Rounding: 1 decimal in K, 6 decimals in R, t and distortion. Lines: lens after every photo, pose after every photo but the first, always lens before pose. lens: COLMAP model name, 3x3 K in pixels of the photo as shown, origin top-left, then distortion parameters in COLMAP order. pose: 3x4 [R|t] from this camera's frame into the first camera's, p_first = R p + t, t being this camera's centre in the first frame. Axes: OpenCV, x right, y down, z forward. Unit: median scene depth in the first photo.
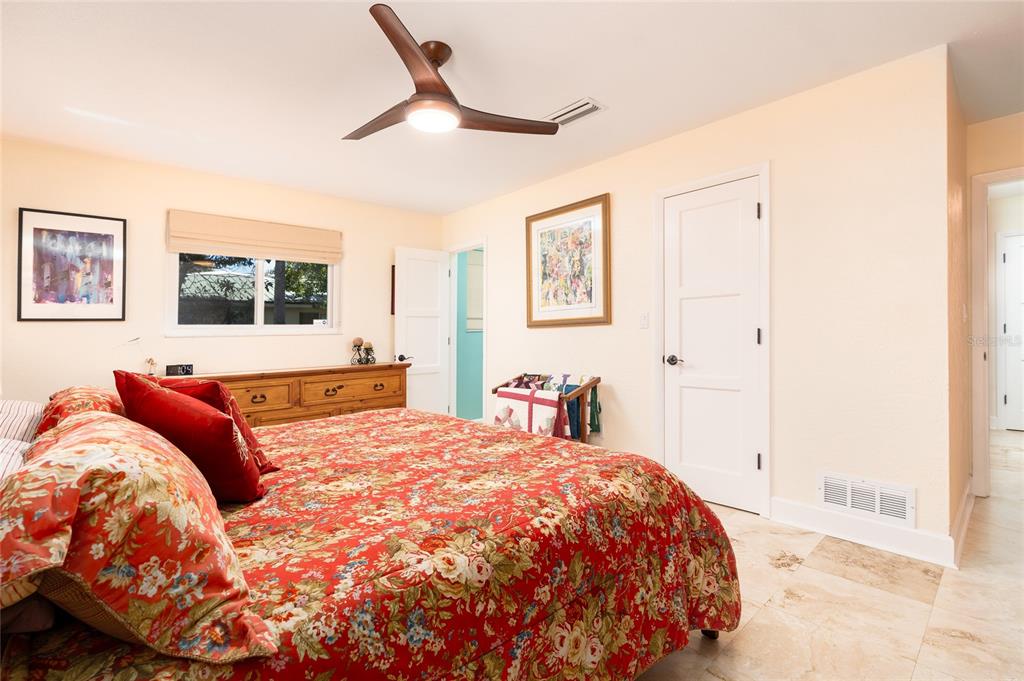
lens RADIAL K [[464.9, 0, 508.3], [0, 464.9, 337.0], [0, 0, 1]] dist [-0.010876, 0.002794]
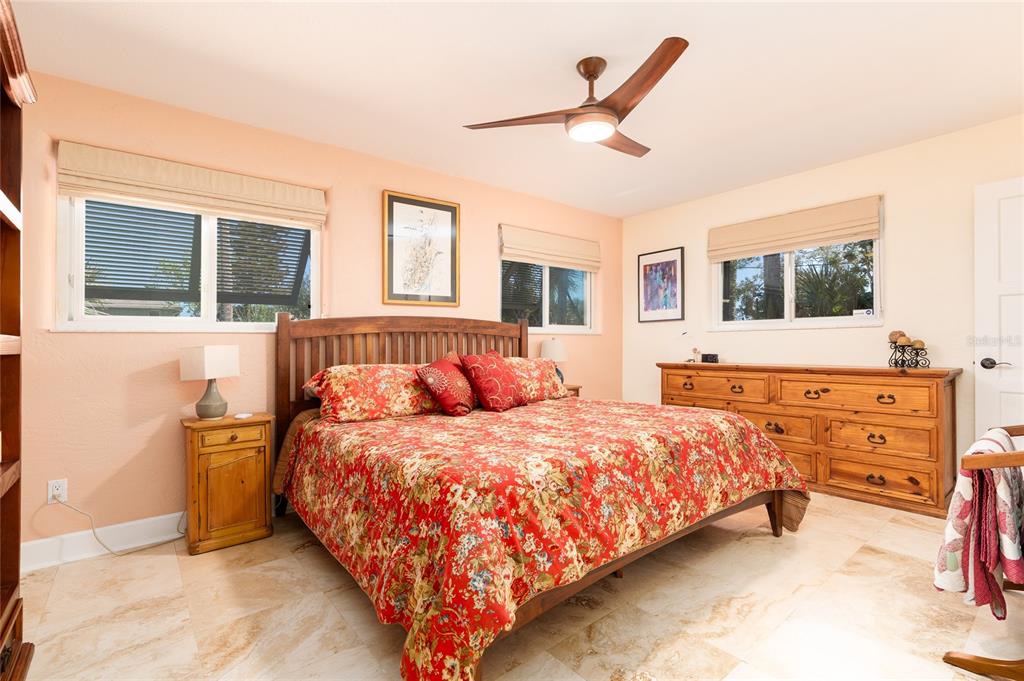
lens RADIAL K [[464.9, 0, 508.2], [0, 464.9, 337.2], [0, 0, 1]] dist [-0.010876, 0.002794]
pose [[-0.065964, 0.012261, -0.997747, 0.549206], [0.008183, 0.999898, 0.011746, -0.003610], [0.997788, -0.007390, -0.066058, 0.519696]]
